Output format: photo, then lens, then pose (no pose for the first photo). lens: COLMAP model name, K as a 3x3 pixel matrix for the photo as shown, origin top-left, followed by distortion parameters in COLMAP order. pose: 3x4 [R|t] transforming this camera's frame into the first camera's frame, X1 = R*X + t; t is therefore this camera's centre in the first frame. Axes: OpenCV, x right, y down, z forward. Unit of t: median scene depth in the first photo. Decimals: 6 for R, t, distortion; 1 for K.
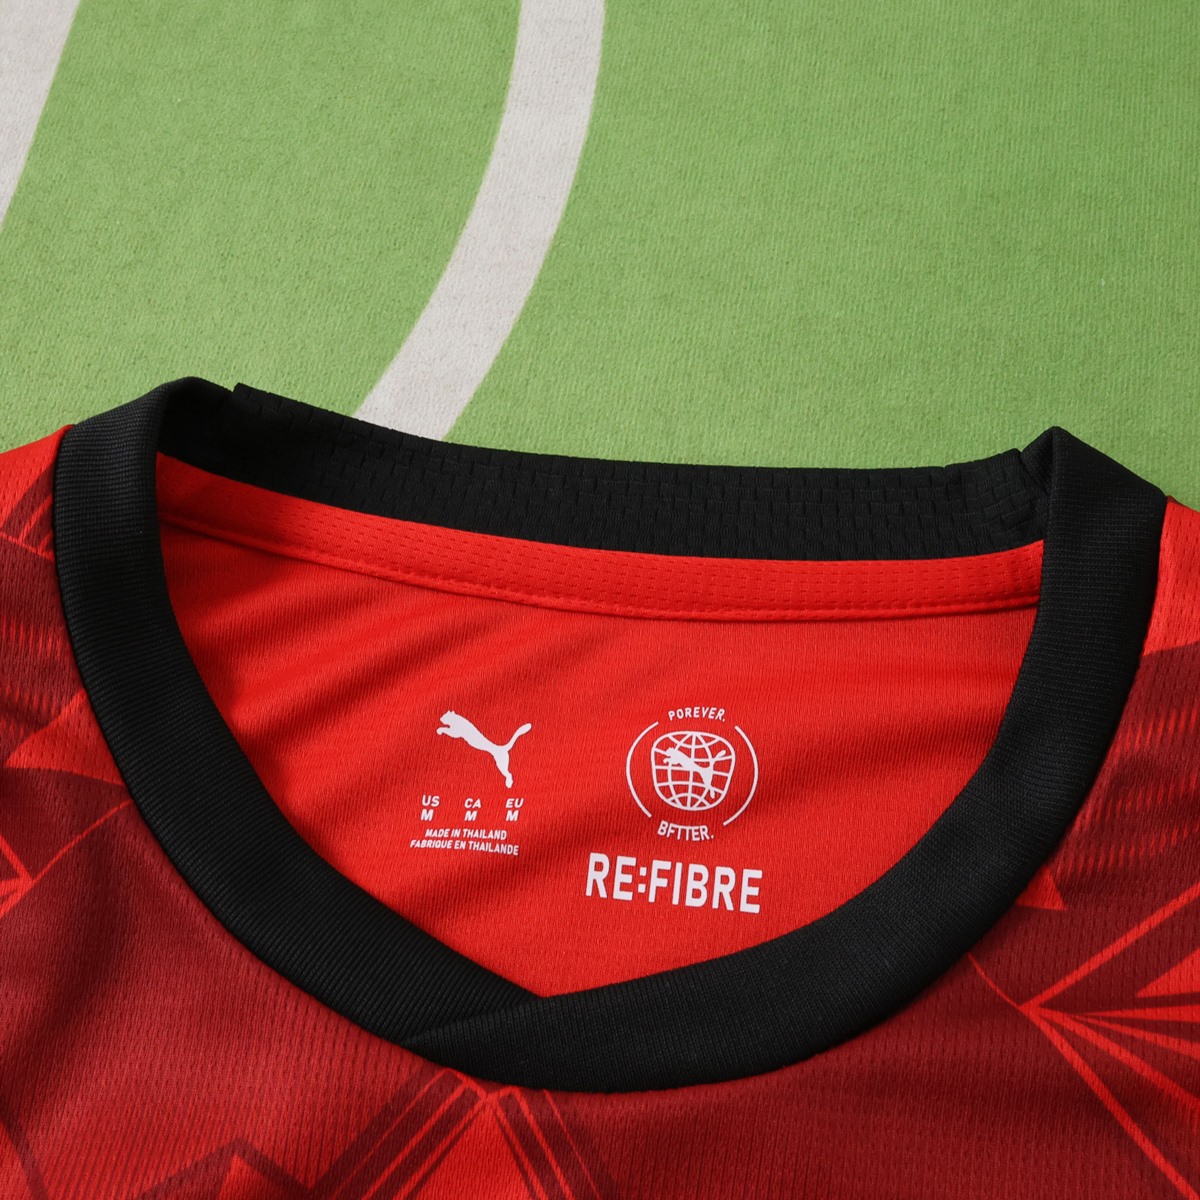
lens RADIAL K [[1805.1, 0, 600.0], [0, 1805.1, 600.0], [0, 0, 1]] dist [0.003972, 0.008317]
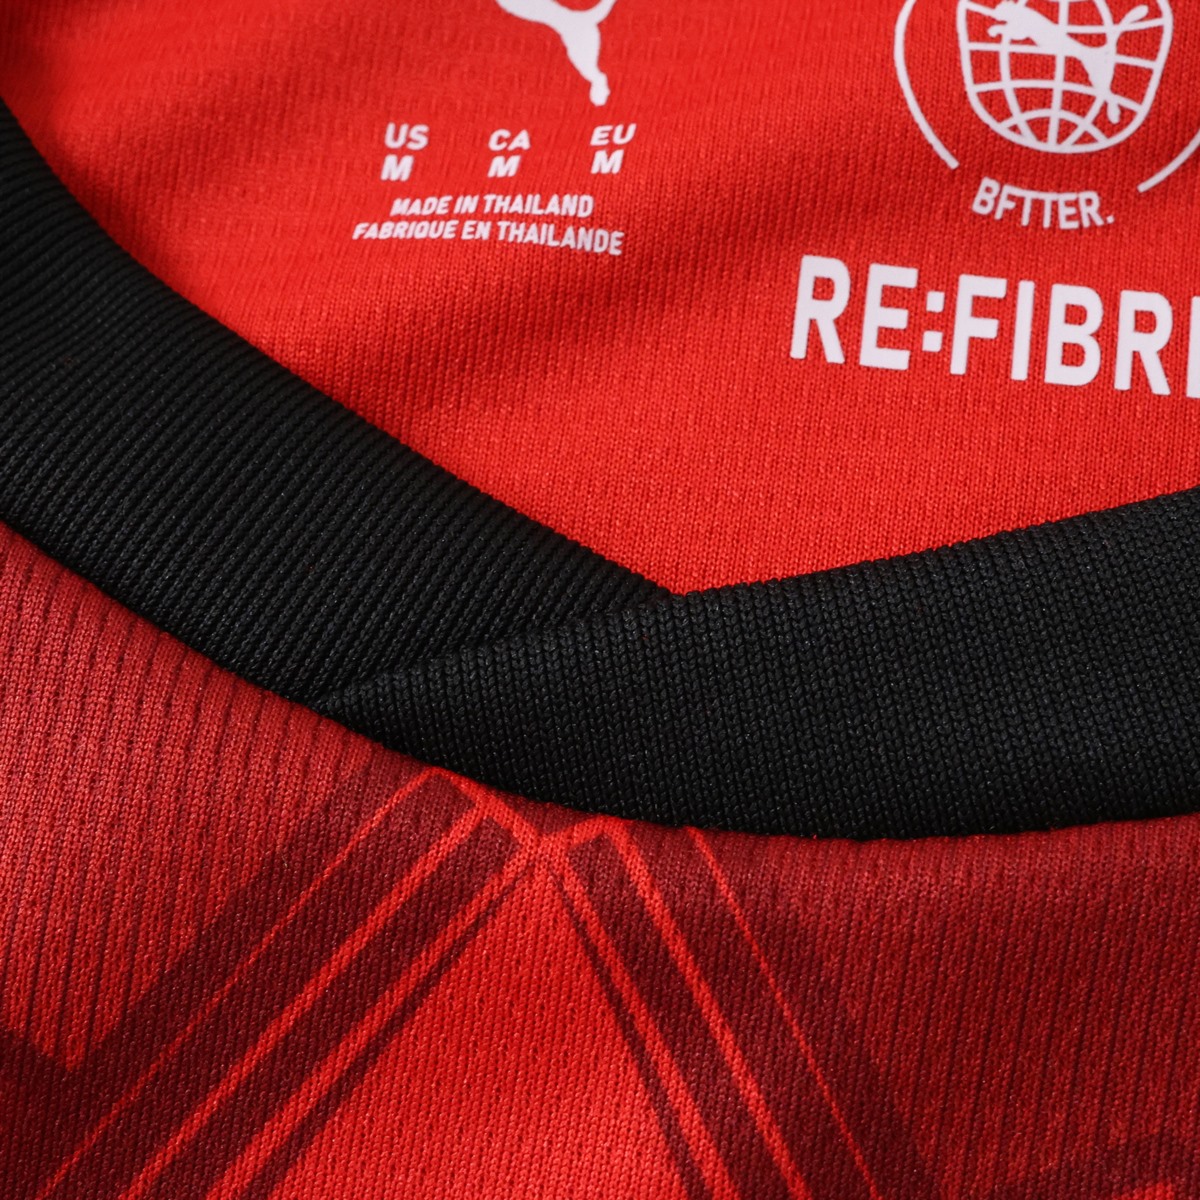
lens RADIAL K [[1805.1, 0, 600.0], [0, 1805.1, 600.0], [0, 0, 1]] dist [0.003972, 0.008317]
pose [[0.999376, 0.015060, -0.031965, -0.036225], [-0.011289, 0.993298, 0.115029, 0.170854], [0.033483, -0.114597, 0.992848, 0.595878]]
